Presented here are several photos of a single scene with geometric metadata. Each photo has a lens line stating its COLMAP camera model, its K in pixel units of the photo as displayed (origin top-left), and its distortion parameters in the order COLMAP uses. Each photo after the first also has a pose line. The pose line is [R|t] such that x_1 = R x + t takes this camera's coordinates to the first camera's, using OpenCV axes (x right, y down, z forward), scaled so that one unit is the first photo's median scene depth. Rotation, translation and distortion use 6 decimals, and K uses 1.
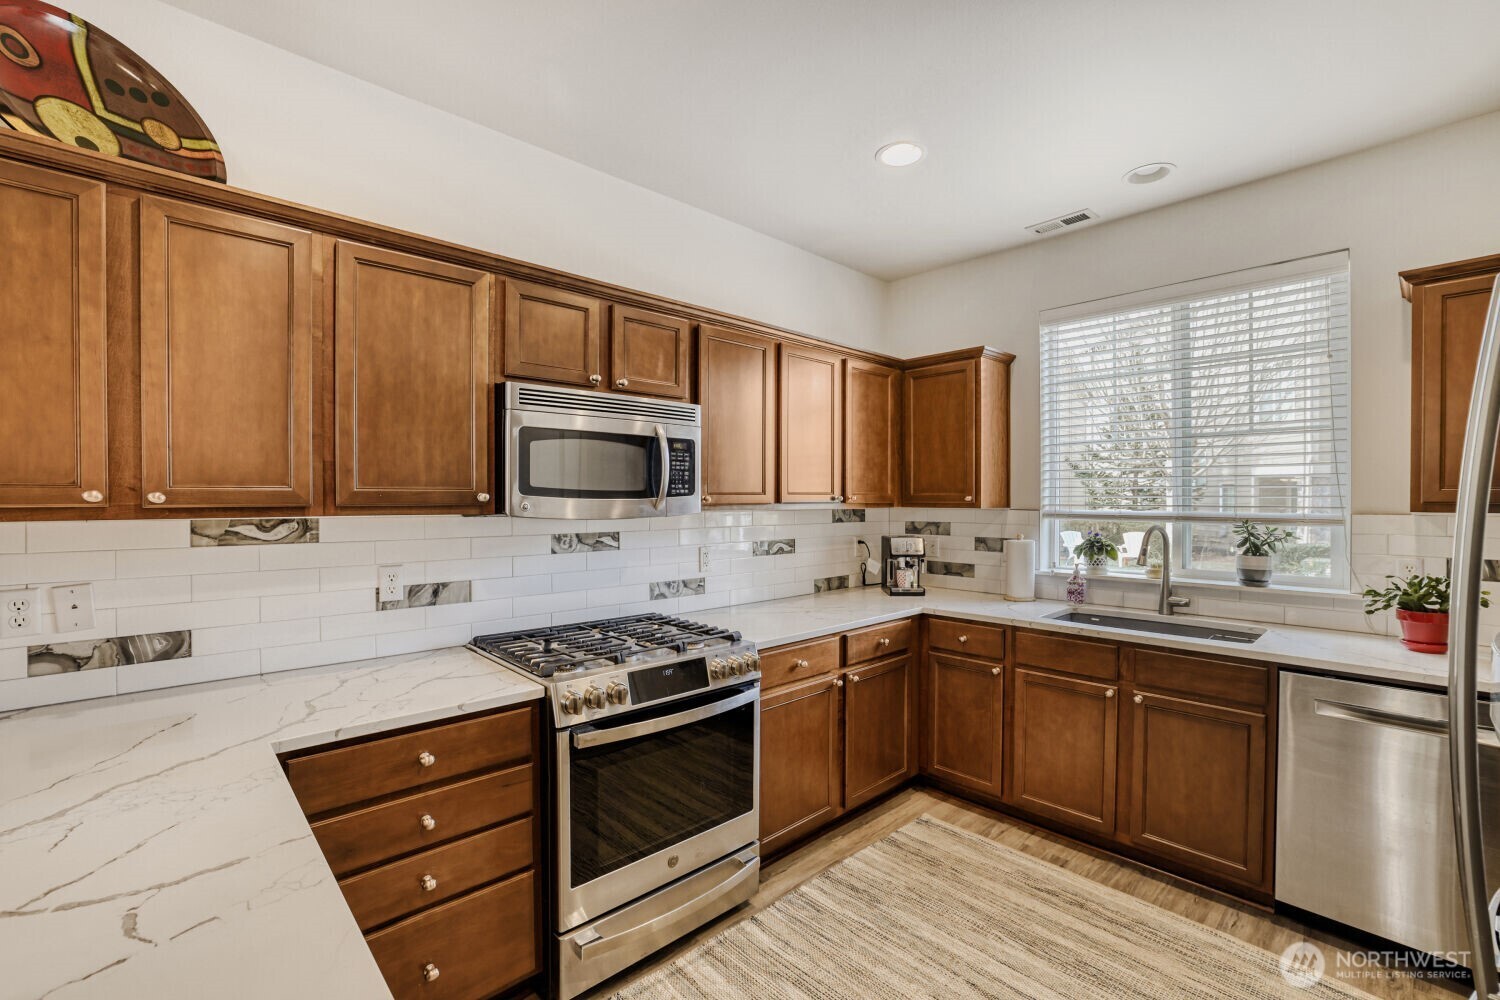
lens RADIAL K [[642.0, 0, 754.0], [0, 642.0, 502.8], [0, 0, 1]] dist [-0.055083, 0.020672]
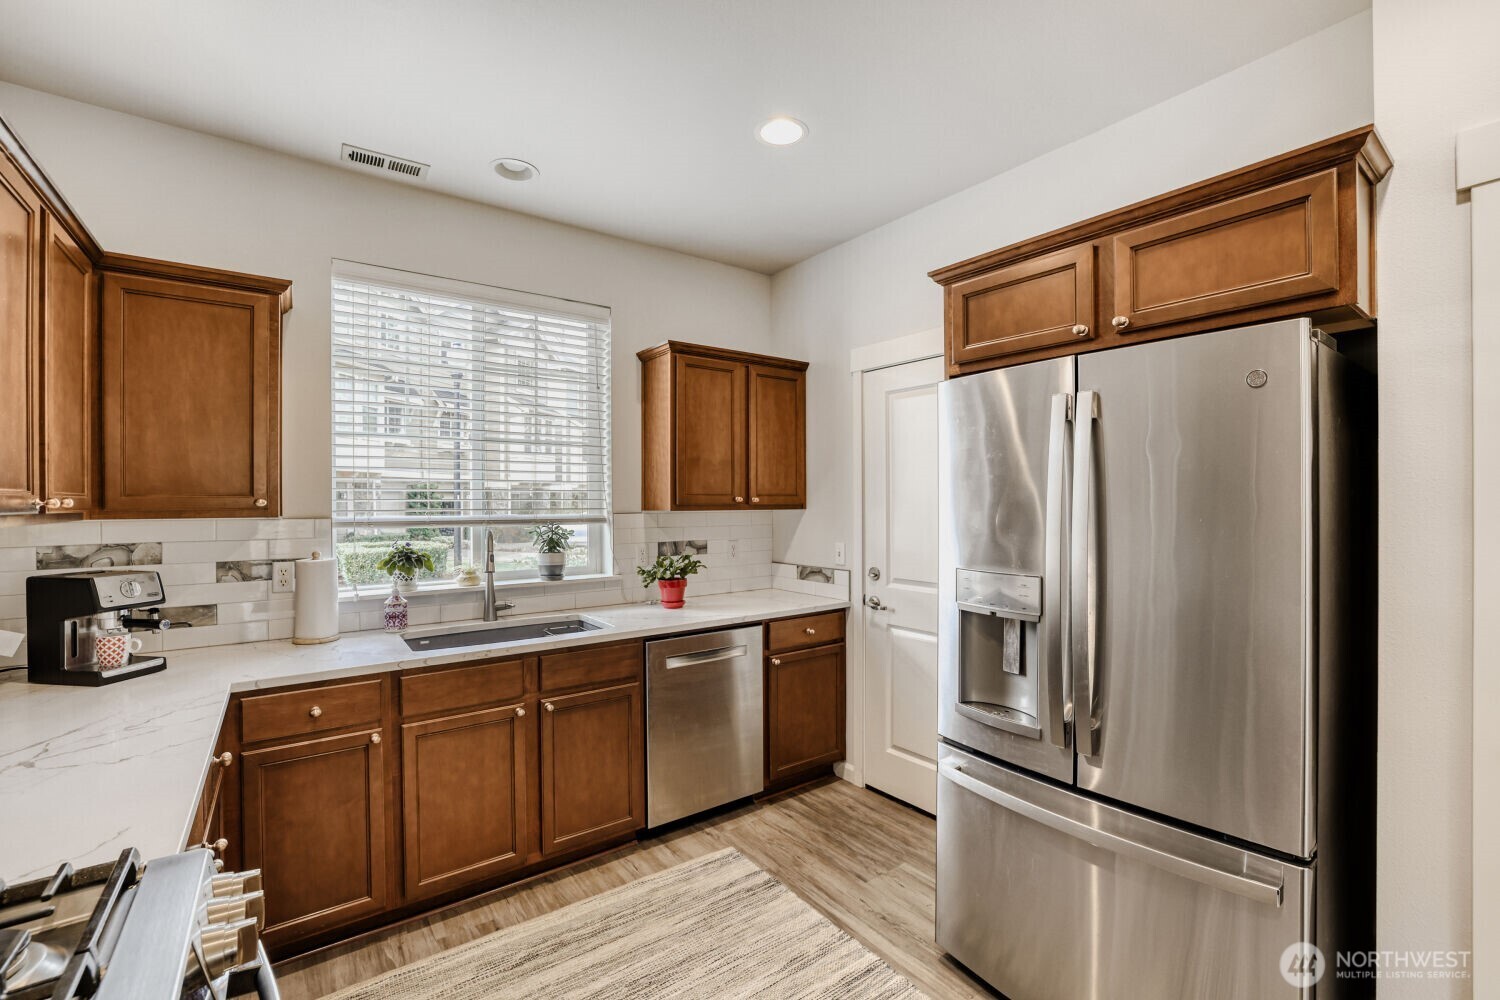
lens RADIAL K [[651.7, 0, 752.9], [0, 651.7, 501.4], [0, 0, 1]] dist [-0.030511, 0.009958]
pose [[0.118932, -0.004083, 0.992894, -0.327974], [0.007639, 0.999966, 0.003197, -0.008939], [-0.992873, 0.007204, 0.118959, 0.516511]]
